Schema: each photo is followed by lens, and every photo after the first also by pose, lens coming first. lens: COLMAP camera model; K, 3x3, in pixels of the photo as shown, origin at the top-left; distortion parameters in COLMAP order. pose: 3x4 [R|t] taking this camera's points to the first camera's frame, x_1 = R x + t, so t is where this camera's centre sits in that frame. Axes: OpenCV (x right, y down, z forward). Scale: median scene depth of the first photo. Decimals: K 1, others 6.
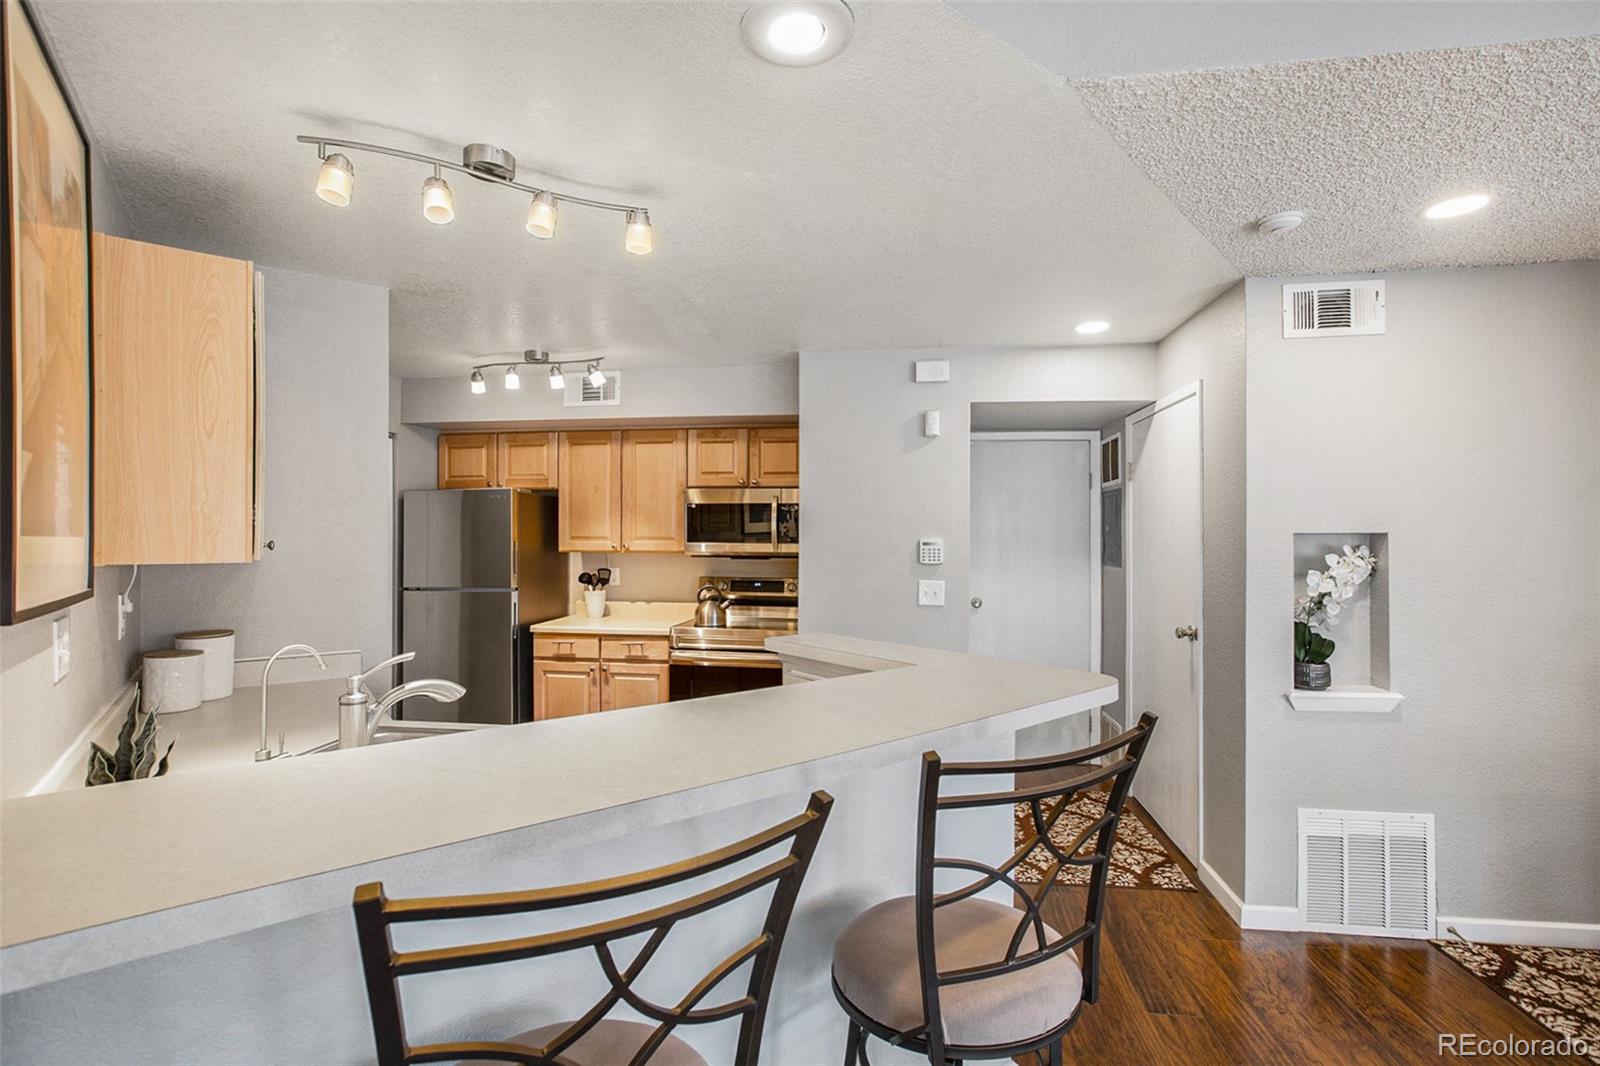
lens RADIAL K [[725.0, 0, 796.2], [0, 725.0, 539.8], [0, 0, 1]] dist [-0.045186, 0.012907]
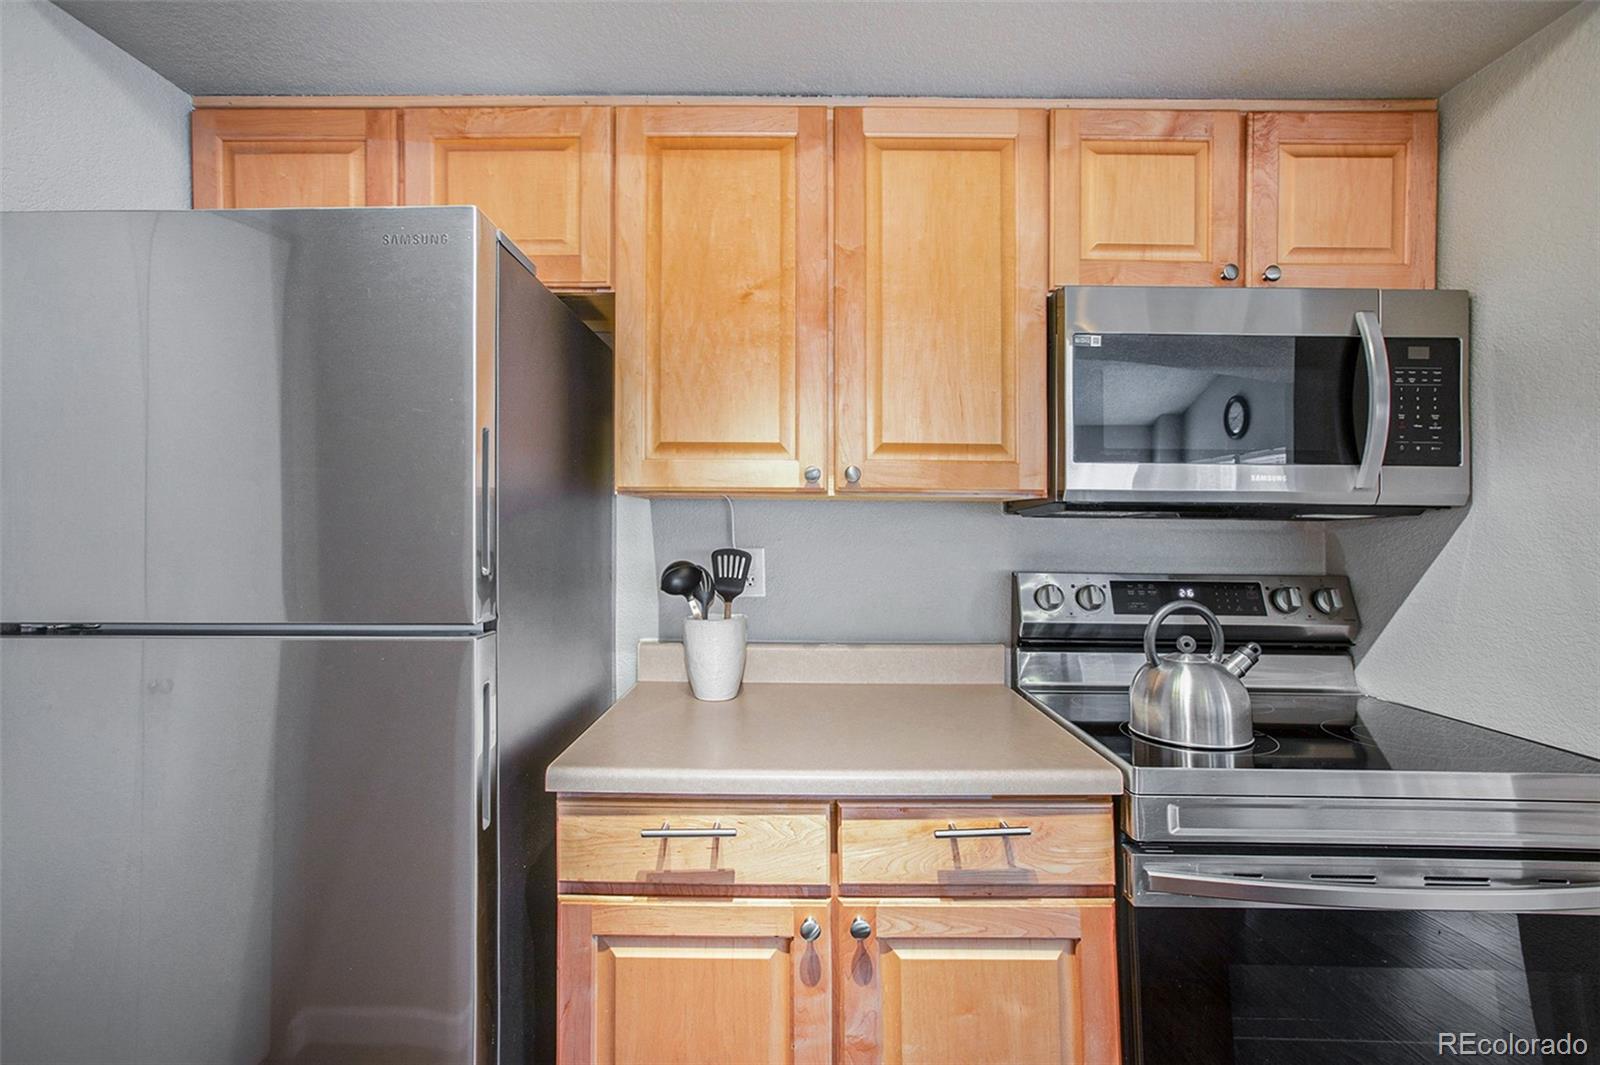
lens RADIAL K [[725.0, 0, 784.2], [0, 725.0, 530.5], [0, 0, 1]] dist [-0.045186, 0.012907]
pose [[0.991330, 0.003145, 0.131361, -0.329712], [-0.002249, 0.999973, -0.006967, 0.037768], [-0.131379, 0.006611, 0.991310, 0.755704]]
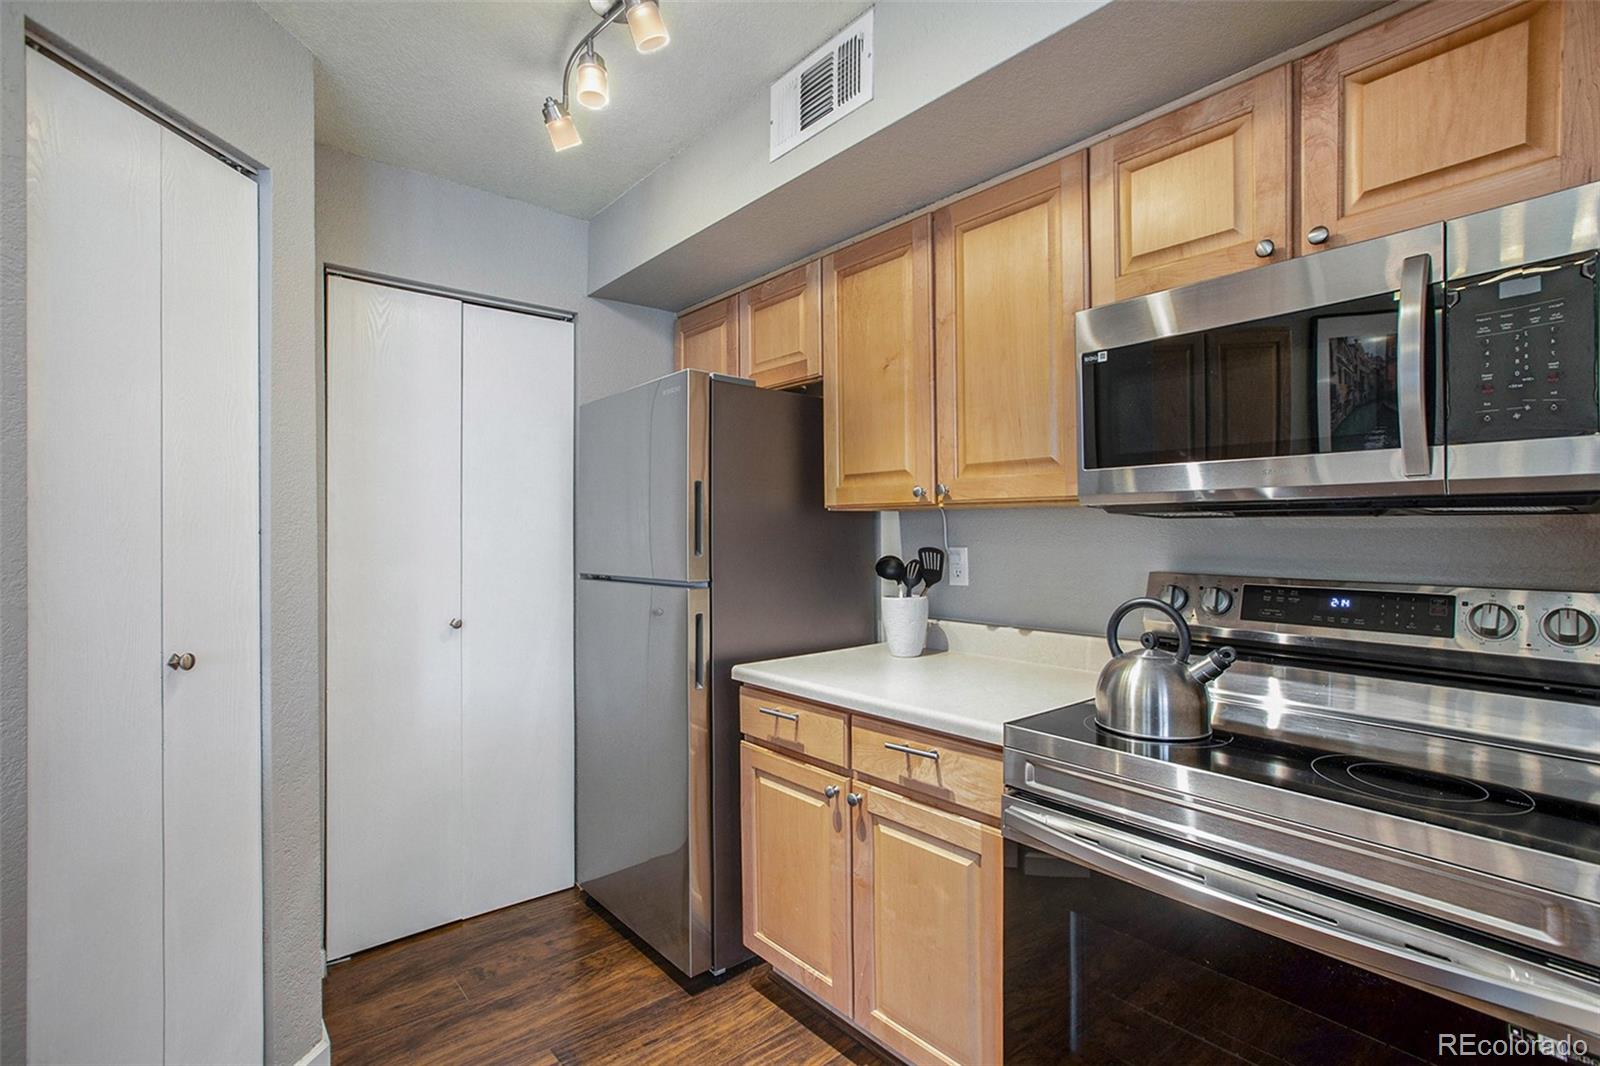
lens RADIAL K [[725.0, 0, 804.5], [0, 725.0, 533.2], [0, 0, 1]] dist [-0.045186, 0.012907]
pose [[0.752548, -0.004428, -0.658522, -0.029576], [-0.001407, 0.999964, -0.008331, 0.039243], [0.658536, 0.007196, 0.752515, 0.697781]]
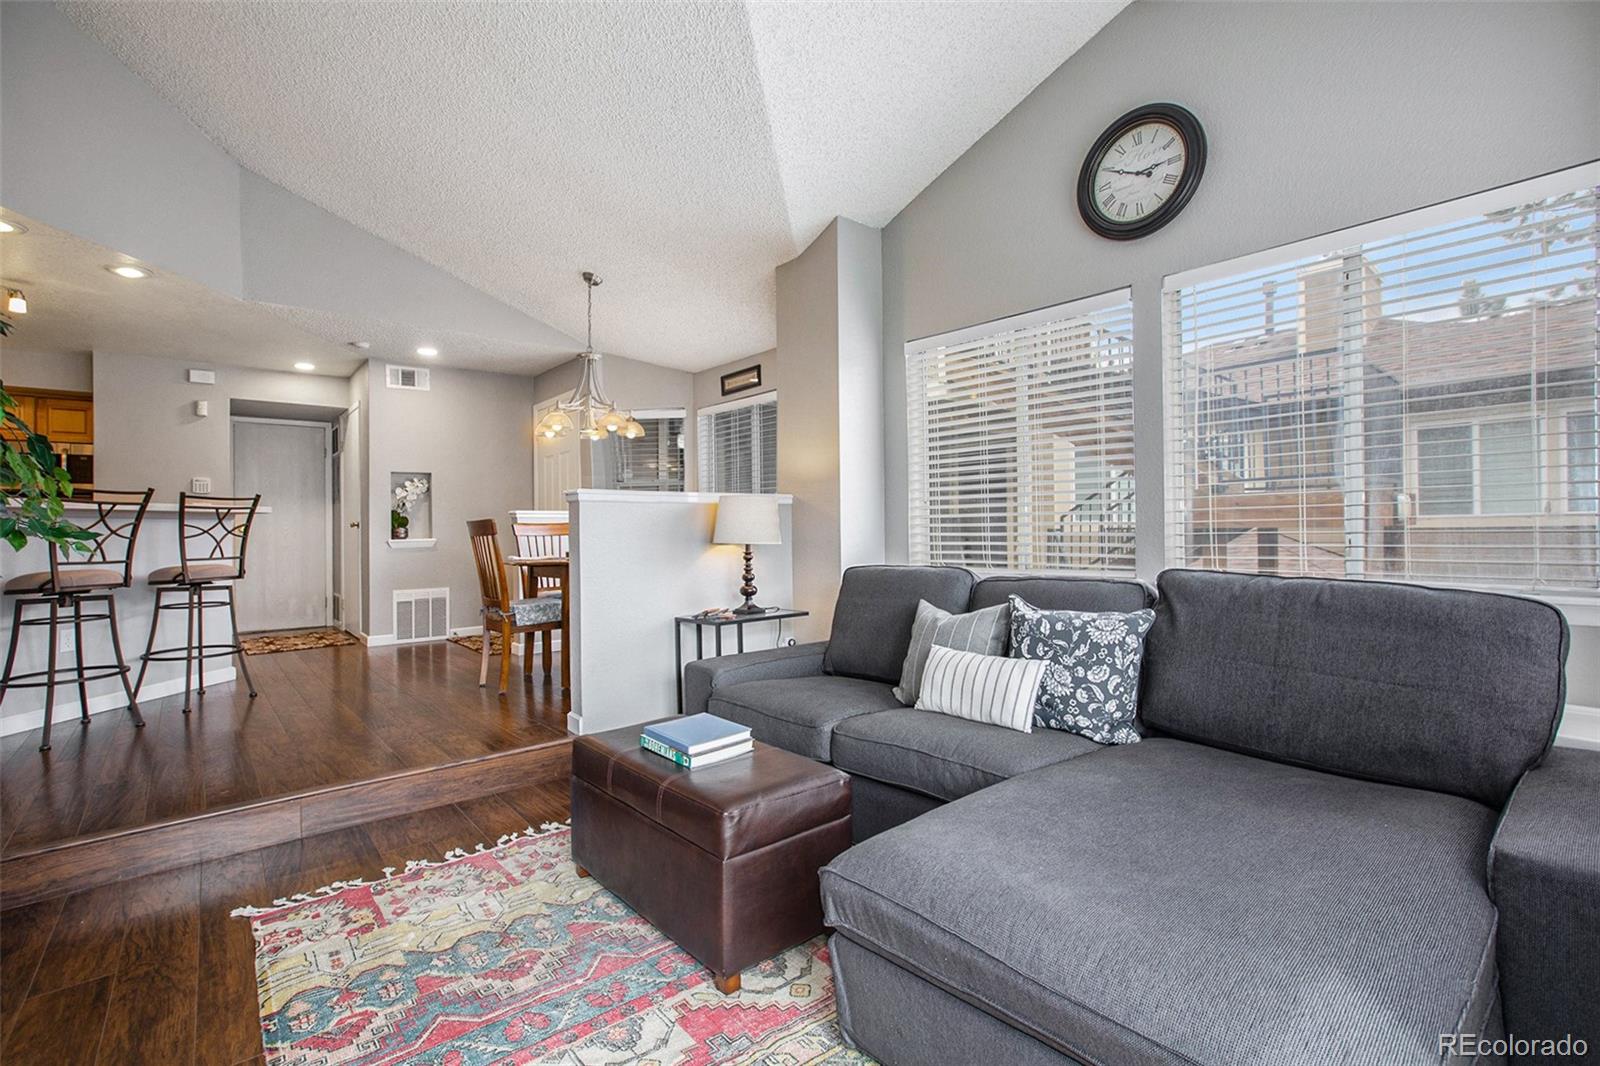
lens RADIAL K [[725.0, 0, 780.3], [0, 725.0, 535.3], [0, 0, 1]] dist [-0.045186, 0.012907]
pose [[0.668072, -0.015502, 0.743935, -0.119198], [0.023118, 0.999733, 0.000072, 0.141261], [-0.743737, 0.017150, 0.668252, -0.935322]]
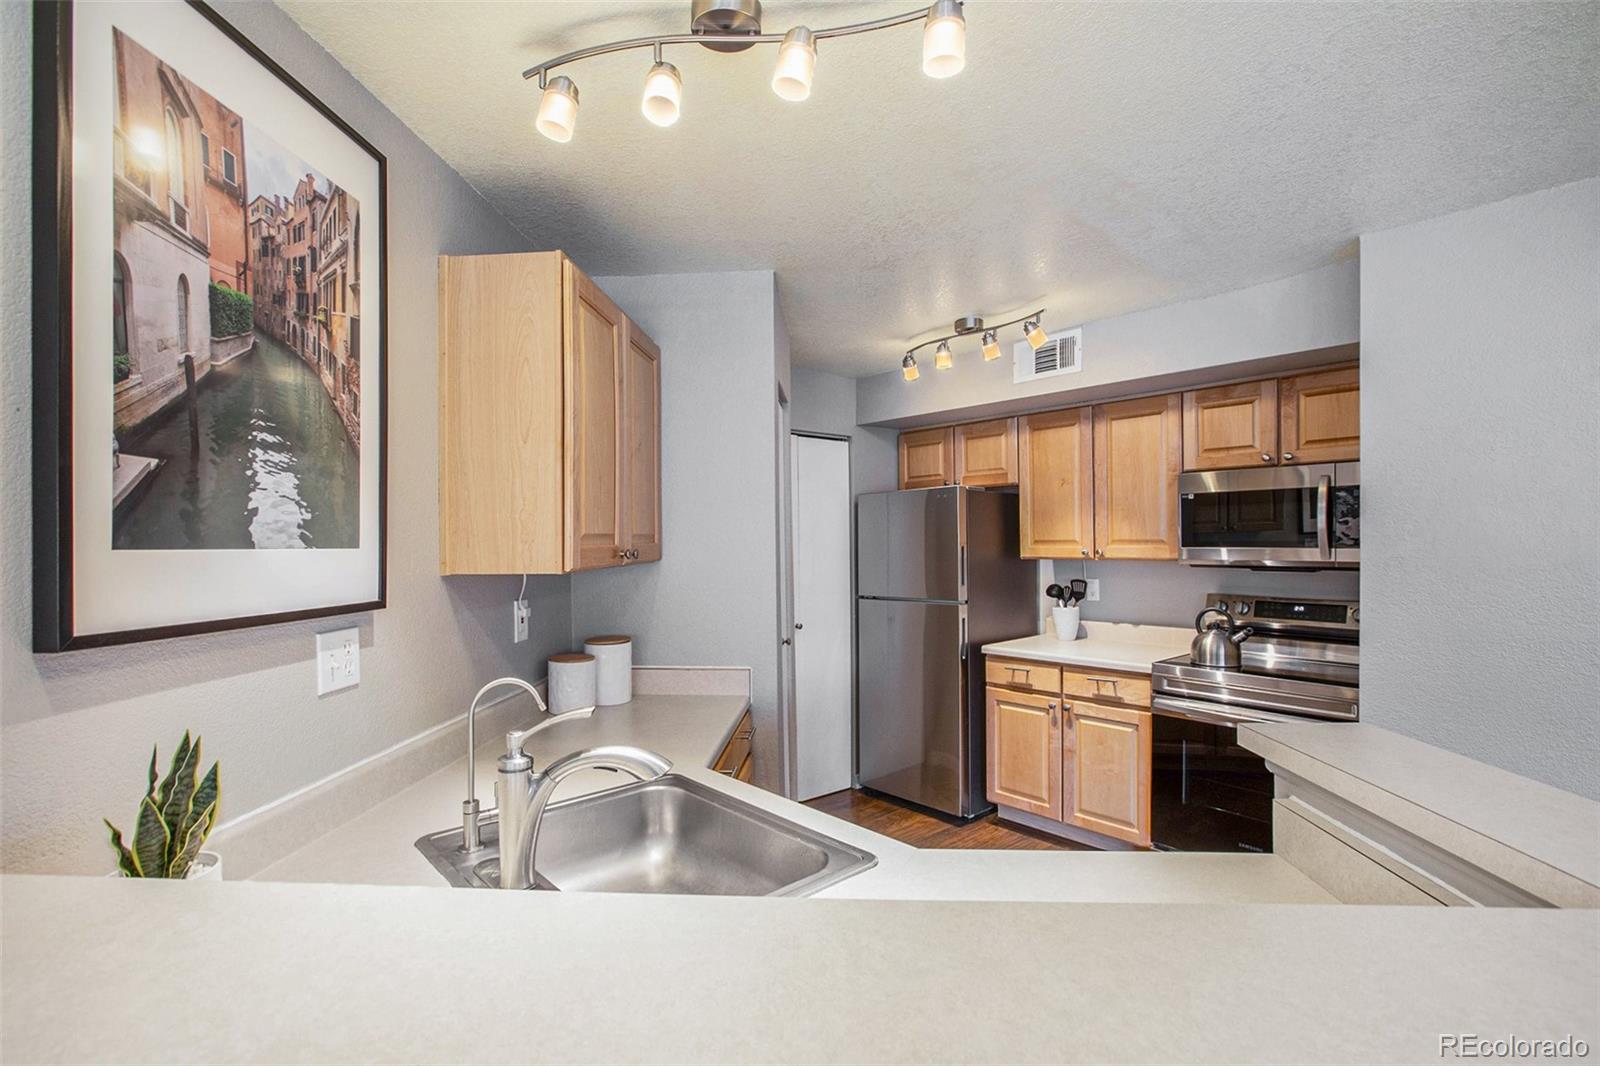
lens RADIAL K [[725.0, 0, 806.9], [0, 725.0, 546.9], [0, 0, 1]] dist [-0.045186, 0.012907]
pose [[0.753853, -0.005480, -0.657020, 0.040289], [0.008191, 0.999966, 0.001058, -0.000596], [0.656992, -0.006179, 0.753872, 0.221264]]
